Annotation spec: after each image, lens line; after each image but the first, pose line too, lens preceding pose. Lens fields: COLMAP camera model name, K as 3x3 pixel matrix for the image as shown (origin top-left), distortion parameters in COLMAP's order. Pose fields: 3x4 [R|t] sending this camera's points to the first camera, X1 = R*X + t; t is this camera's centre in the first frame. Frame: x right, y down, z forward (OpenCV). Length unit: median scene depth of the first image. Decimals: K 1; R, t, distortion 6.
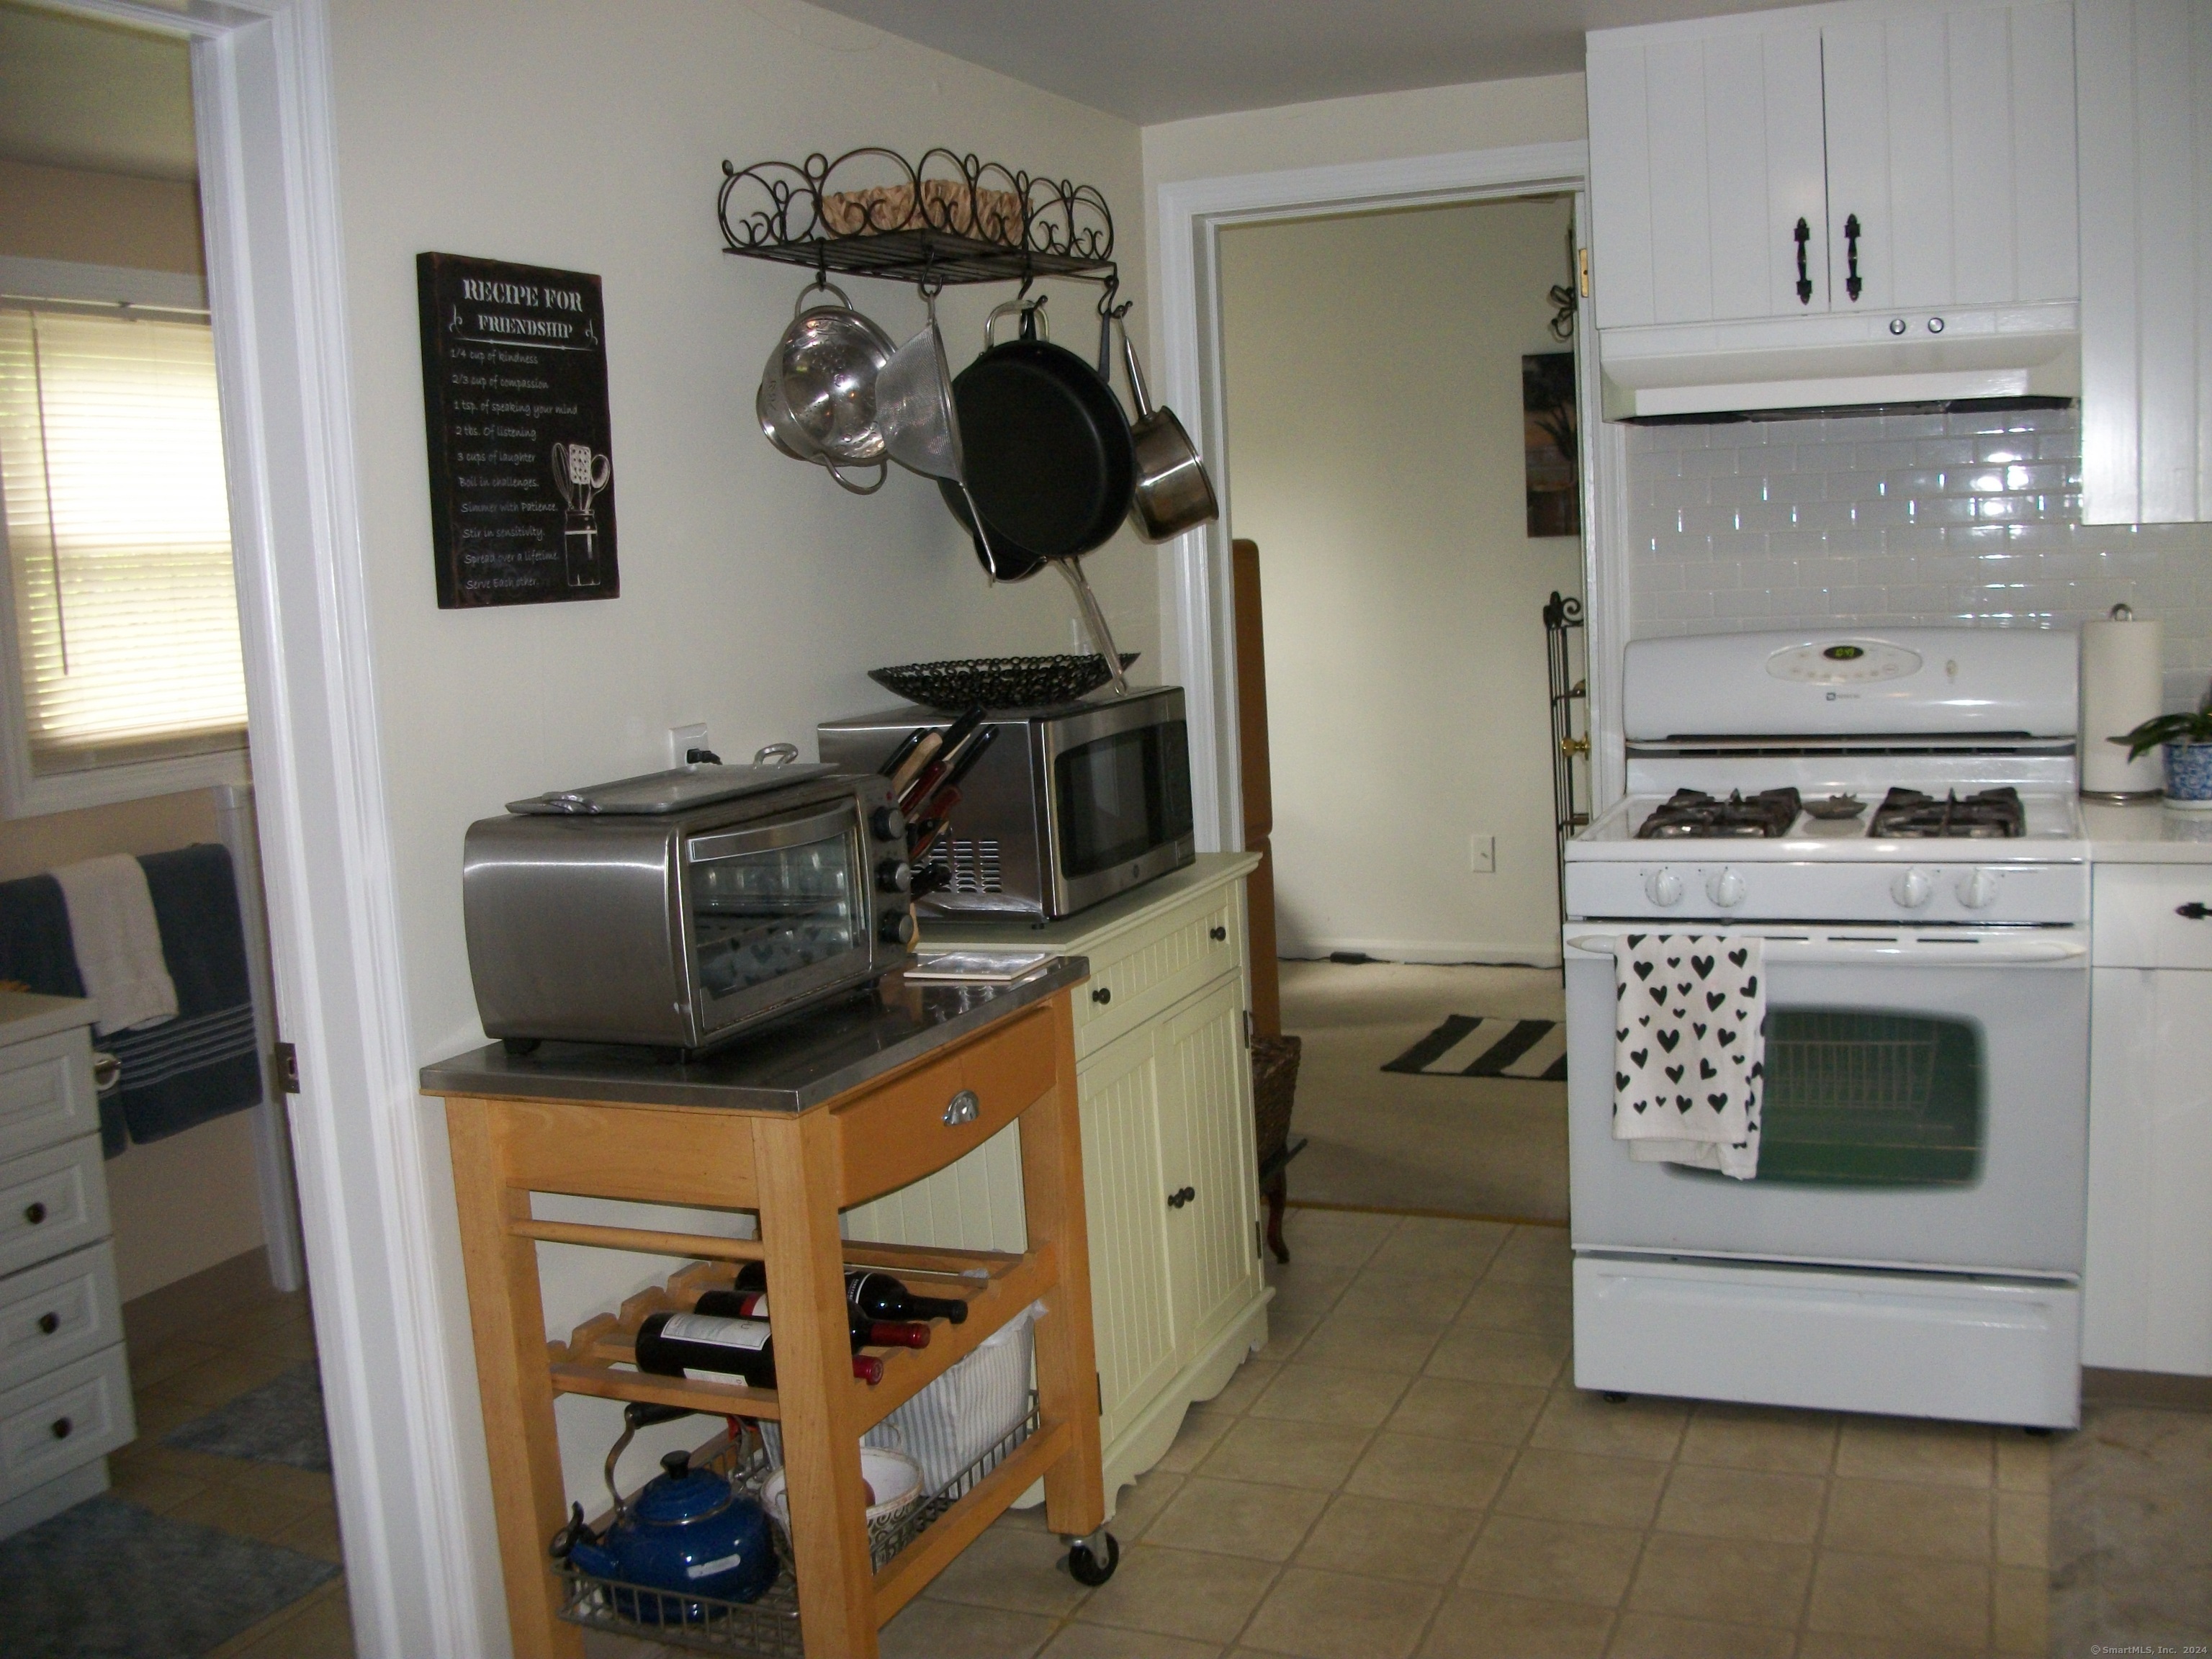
lens RADIAL K [[2126.4, 0, 1165.4], [0, 2126.4, 803.6], [0, 0, 1]] dist [-0.146917, 0.084851]
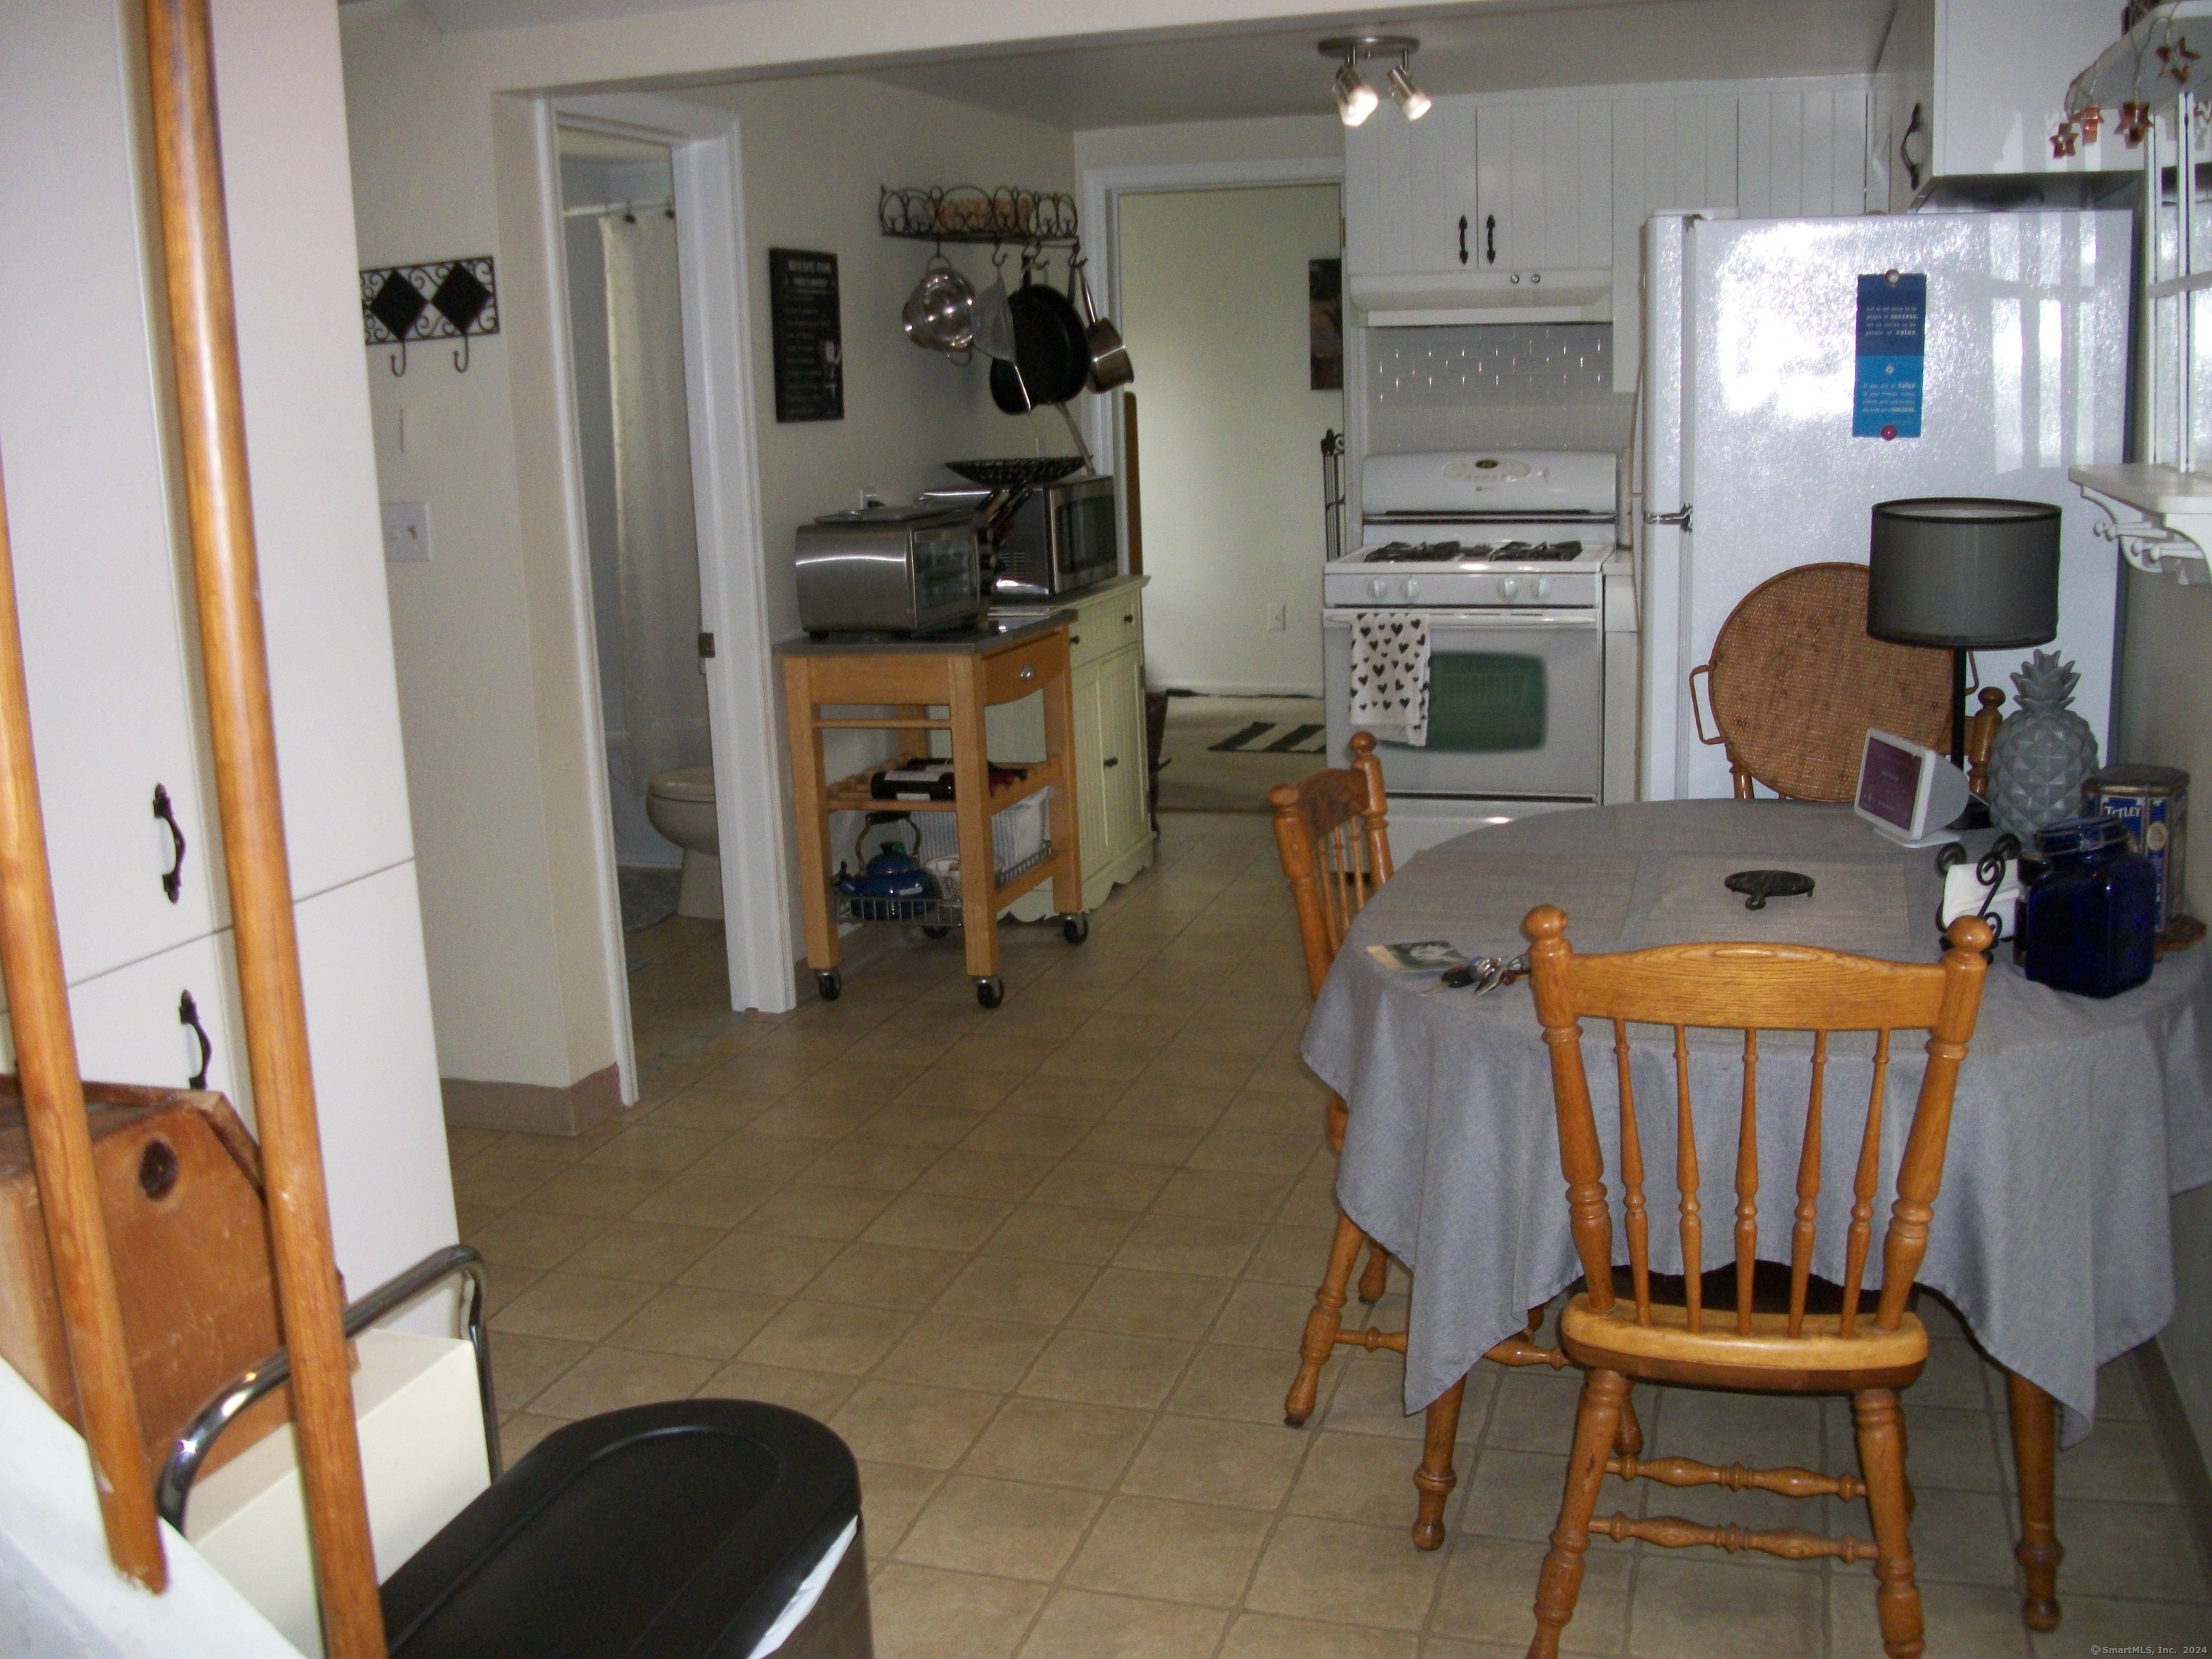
lens RADIAL K [[2126.4, 0, 1165.4], [0, 2126.4, 803.6], [0, 0, 1]] dist [-0.146917, 0.084851]
pose [[0.995189, -0.000730, 0.097974, -0.130164], [-0.006518, 0.997264, 0.073638, 0.093727], [-0.097760, -0.073923, 0.992461, -0.840977]]
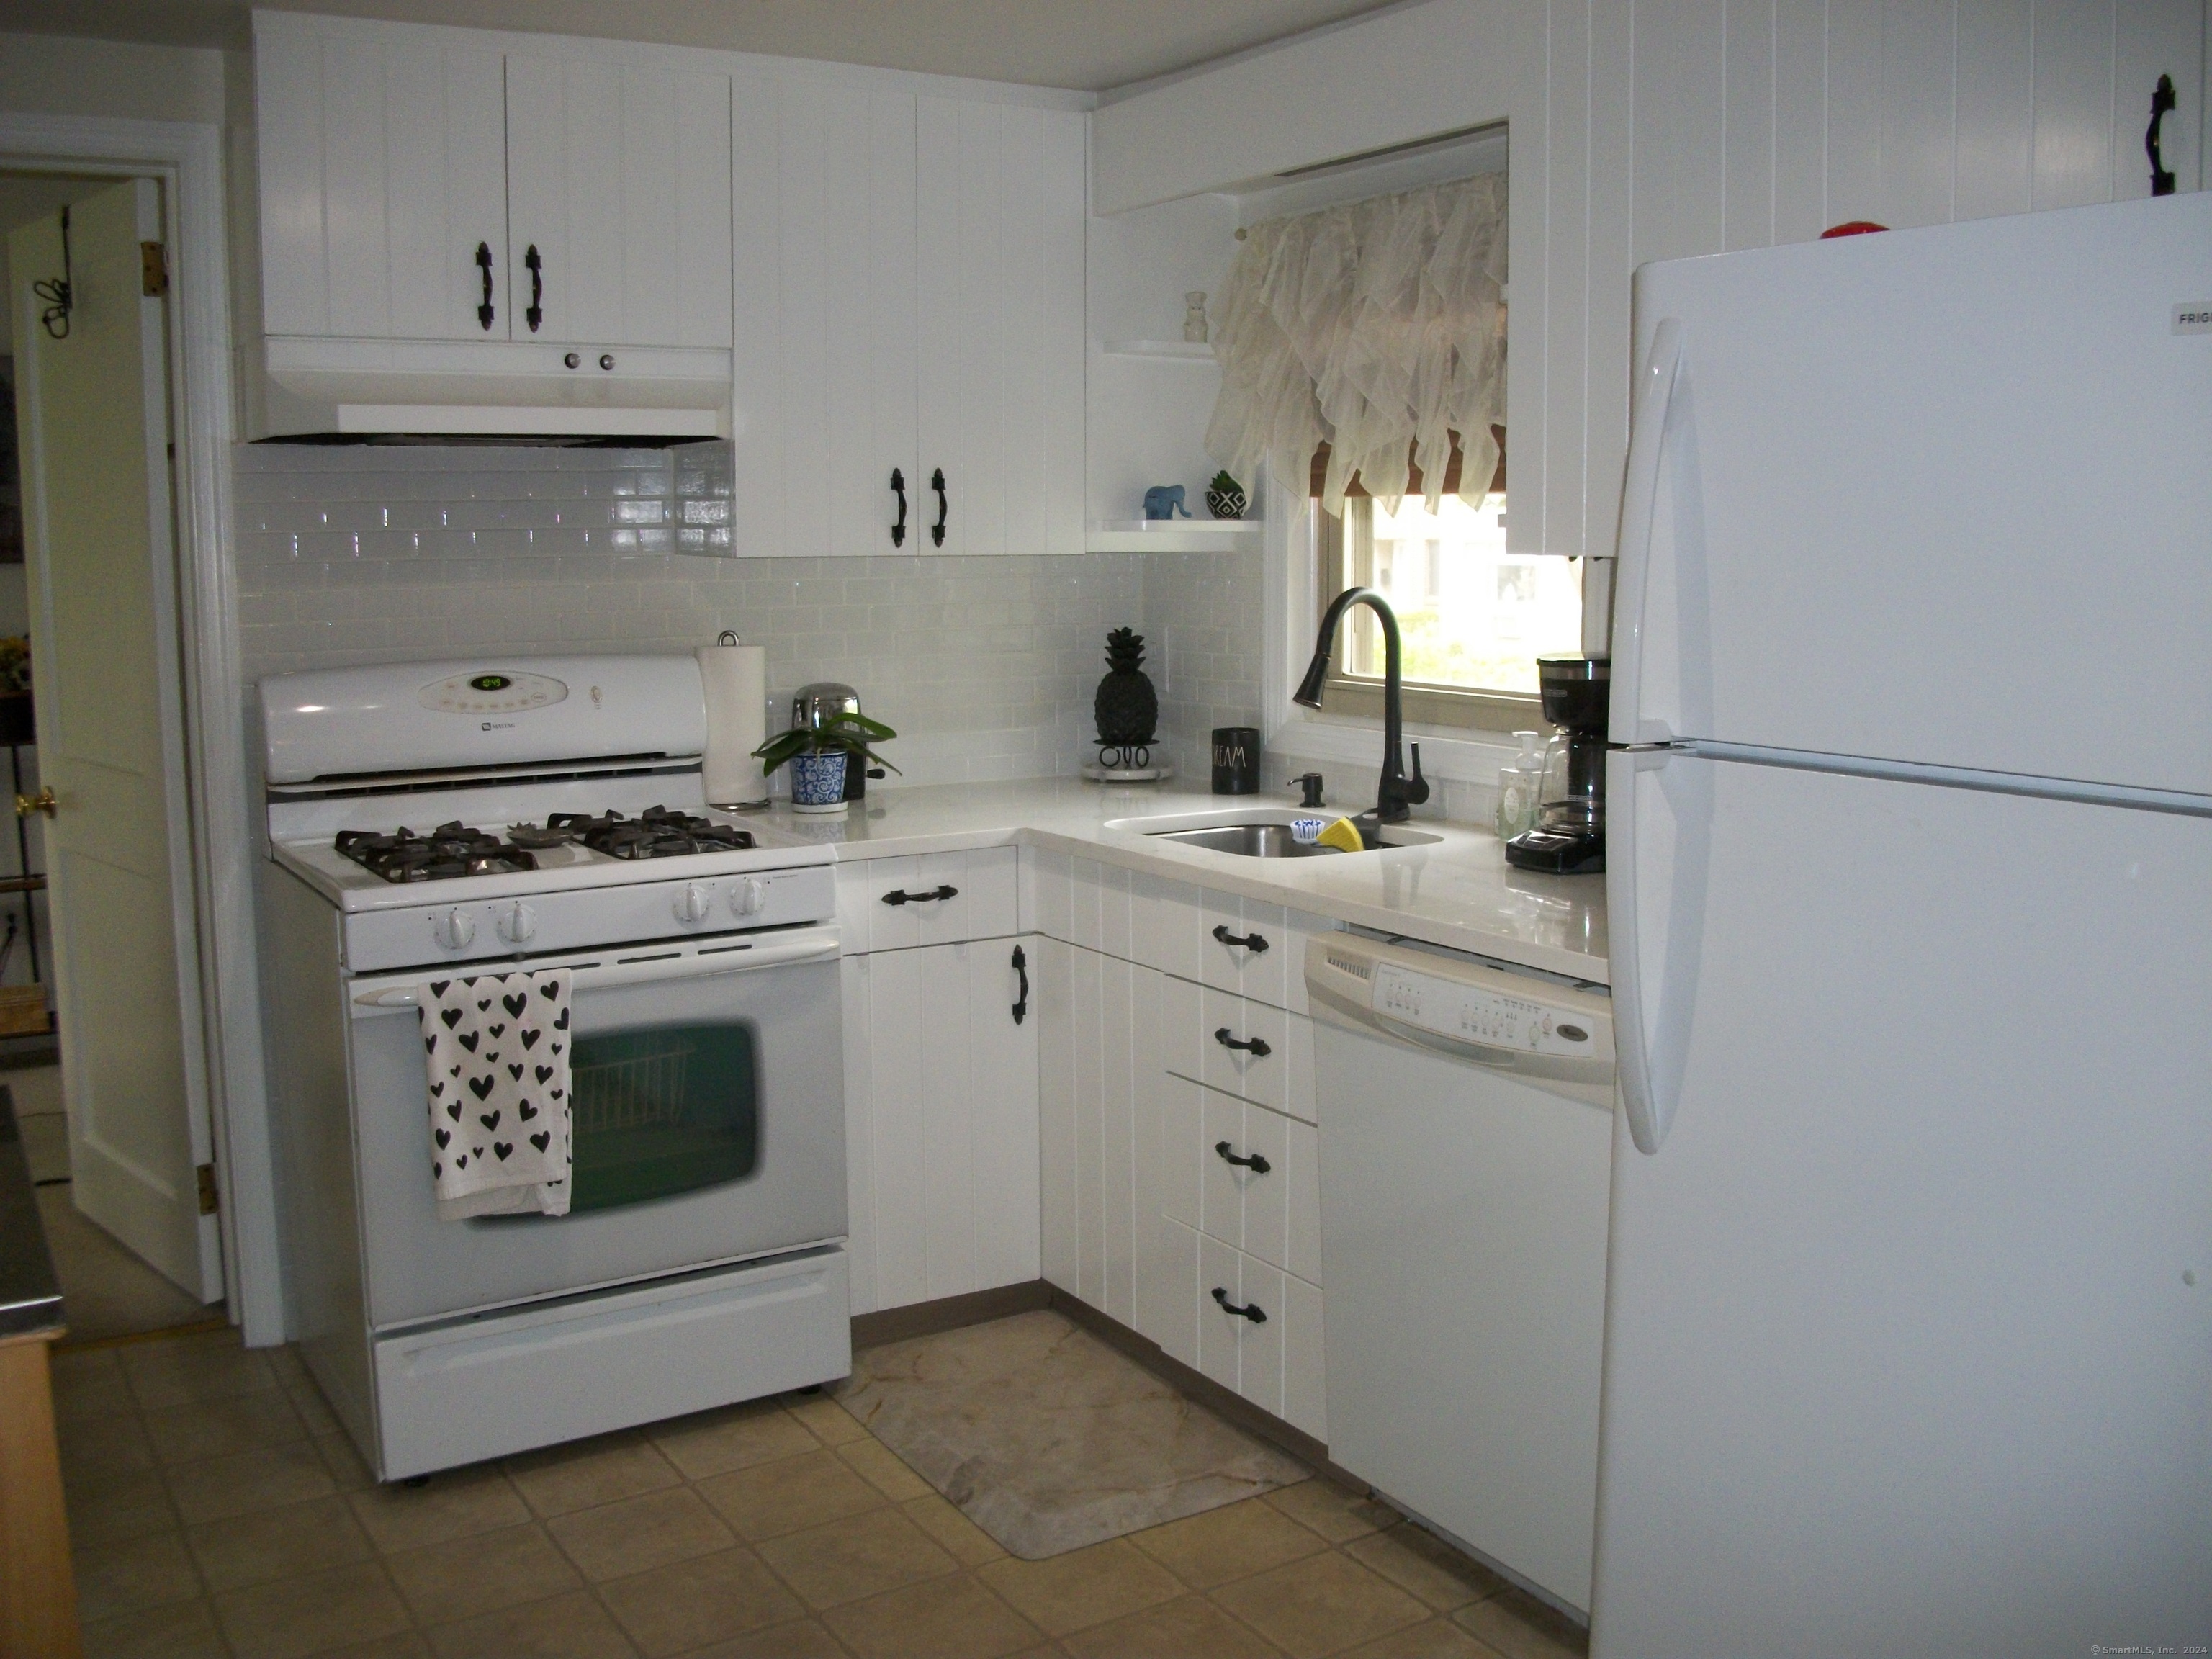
lens RADIAL K [[2126.4, 0, 1165.4], [0, 2126.4, 803.6], [0, 0, 1]] dist [-0.146917, 0.084851]
pose [[0.571002, -0.060149, 0.818742, -0.355648], [0.077430, 0.996812, 0.019231, -0.010473], [-0.817289, 0.052414, 0.573839, 0.195278]]
